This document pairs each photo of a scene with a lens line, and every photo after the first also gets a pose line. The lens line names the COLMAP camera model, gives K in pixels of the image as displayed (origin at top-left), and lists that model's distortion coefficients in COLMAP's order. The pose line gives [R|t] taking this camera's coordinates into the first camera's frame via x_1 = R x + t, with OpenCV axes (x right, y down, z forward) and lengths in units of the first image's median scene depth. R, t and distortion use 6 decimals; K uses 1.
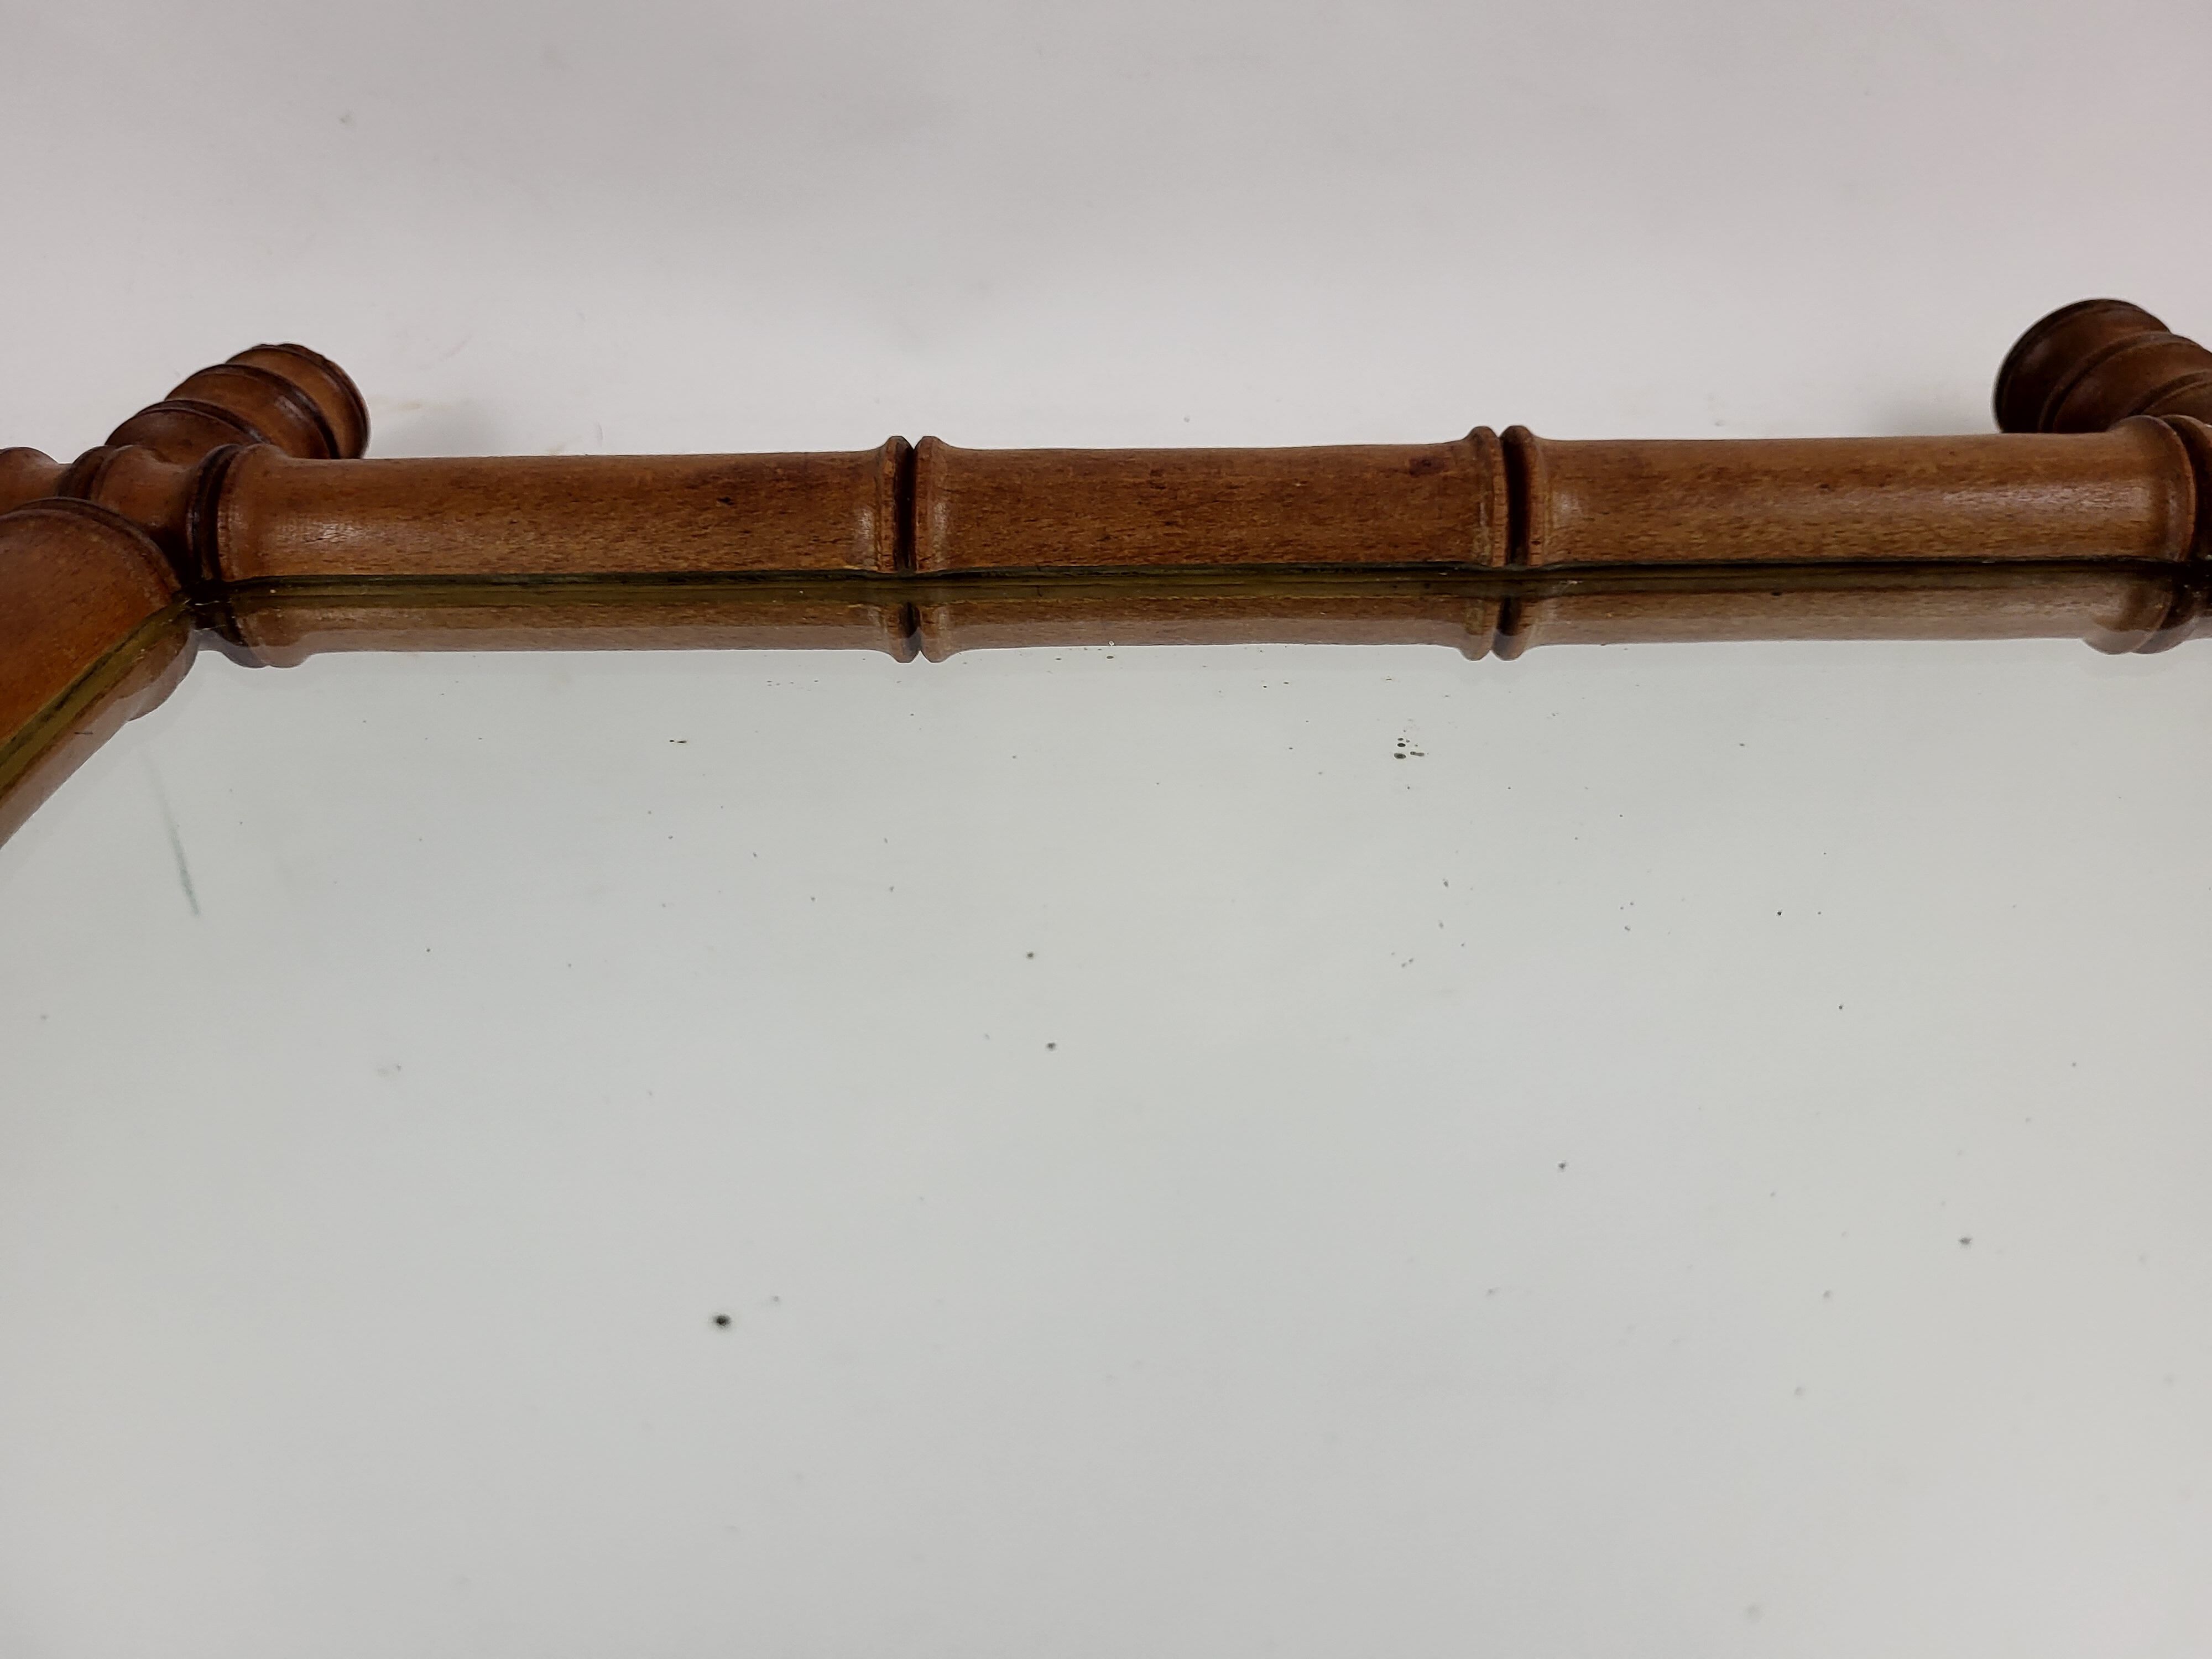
lens RADIAL K [[1724.8, 0, 1075.7], [0, 1724.8, 827.8], [0, 0, 1]] dist [-0.001332, -0.016117]
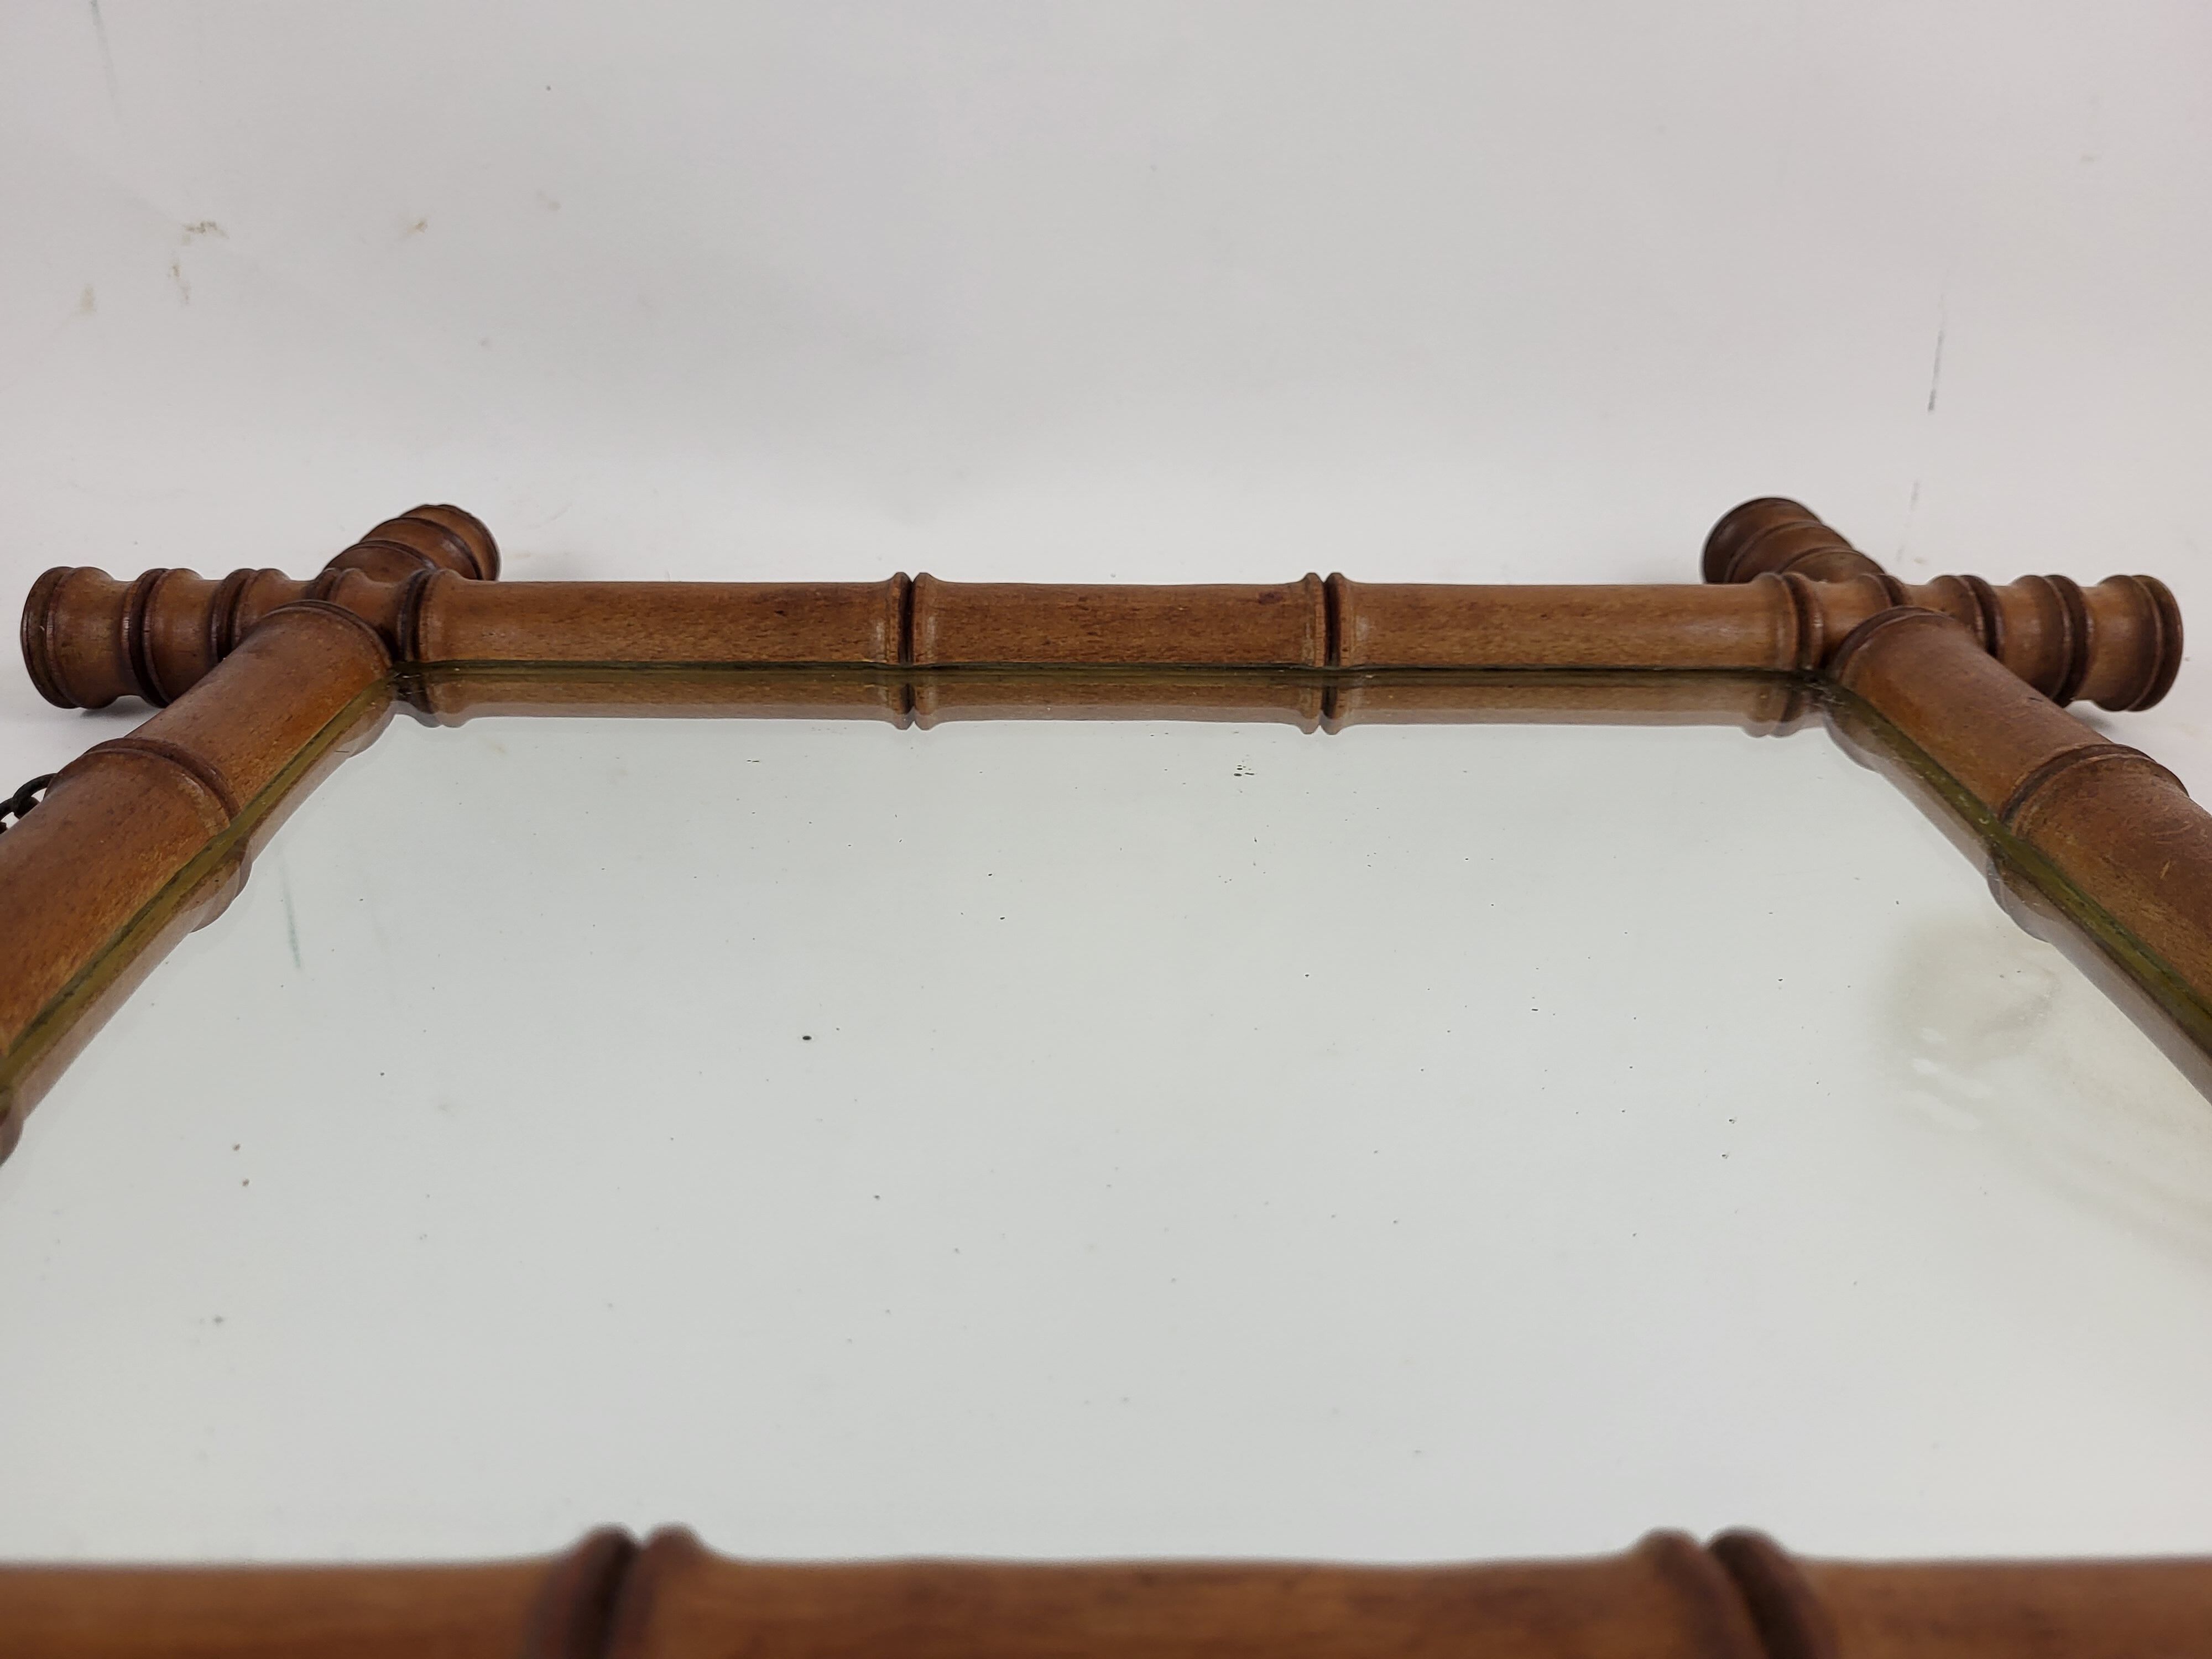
lens RADIAL K [[1724.8, 0, 1075.7], [0, 1724.8, 827.8], [0, 0, 1]] dist [-0.001332, -0.016117]
pose [[0.999622, 0.015472, 0.022739, 0.011263], [-0.012856, 0.993740, -0.110976, 0.142380], [-0.024314, 0.110642, 0.993563, -0.403545]]
